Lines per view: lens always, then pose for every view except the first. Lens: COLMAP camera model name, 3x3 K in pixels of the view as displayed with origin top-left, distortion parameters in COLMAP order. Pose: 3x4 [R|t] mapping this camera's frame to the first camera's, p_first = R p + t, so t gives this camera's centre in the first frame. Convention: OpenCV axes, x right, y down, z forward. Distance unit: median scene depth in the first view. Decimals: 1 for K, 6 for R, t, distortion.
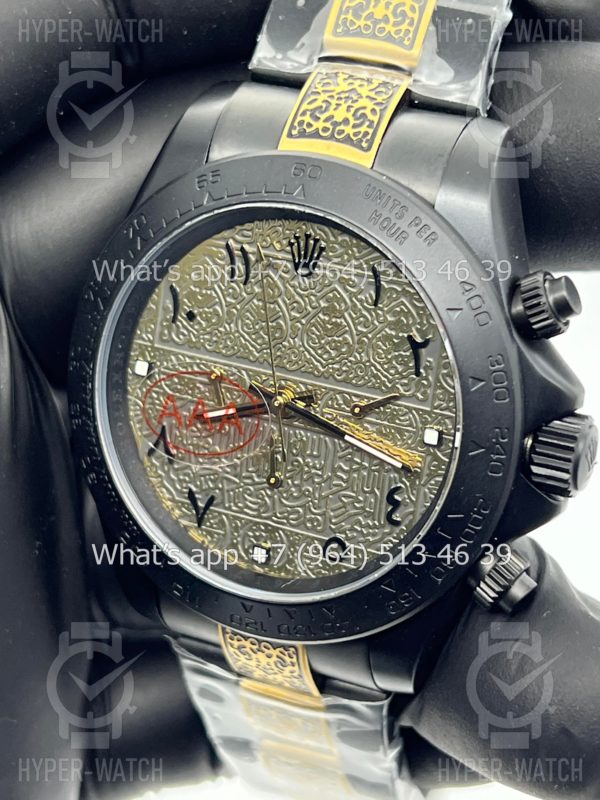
lens RADIAL K [[1865.0, 0, 300.0], [0, 1865.0, 400.0], [0, 0, 1]] dist [0.181959, 0.577056]
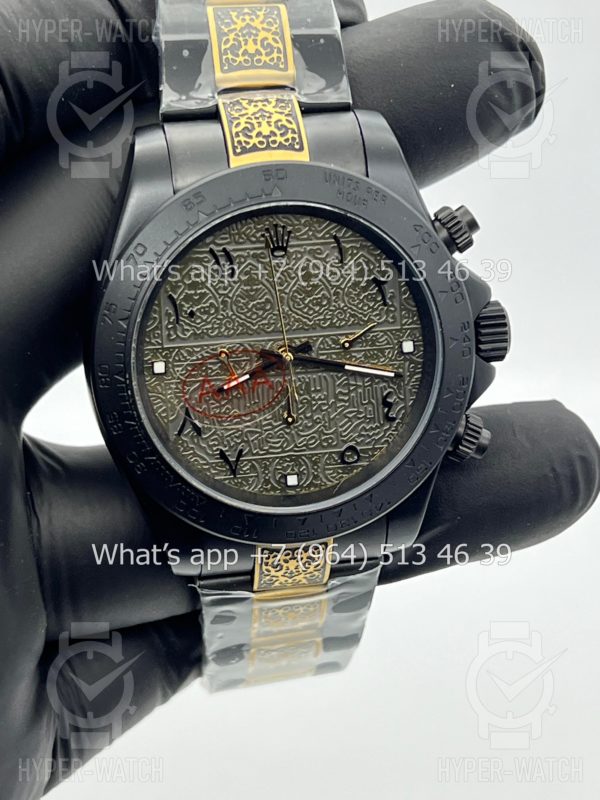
lens RADIAL K [[1865.0, 0, 300.0], [0, 1865.0, 400.0], [0, 0, 1]] dist [0.181959, 0.577056]
pose [[0.809752, -0.282671, 0.514198, -0.667330], [0.288651, 0.954847, 0.070347, -0.057993], [-0.510865, 0.091460, 0.854782, -0.093516]]
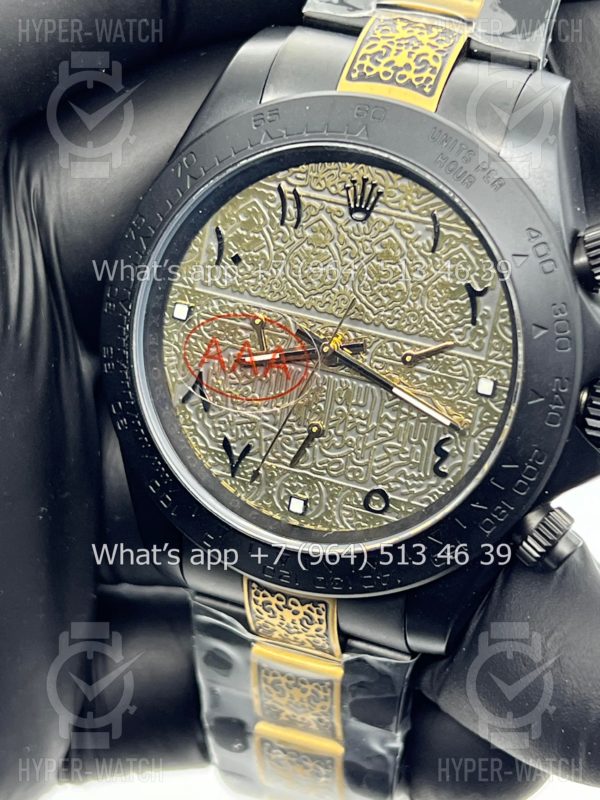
lens RADIAL K [[1865.0, 0, 300.0], [0, 1865.0, 400.0], [0, 0, 1]] dist [0.181959, 0.577056]
pose [[0.995002, 0.041697, 0.090729, -0.113208], [-0.038312, 0.998515, -0.038727, 0.066716], [-0.092210, 0.035058, 0.995122, 0.024597]]
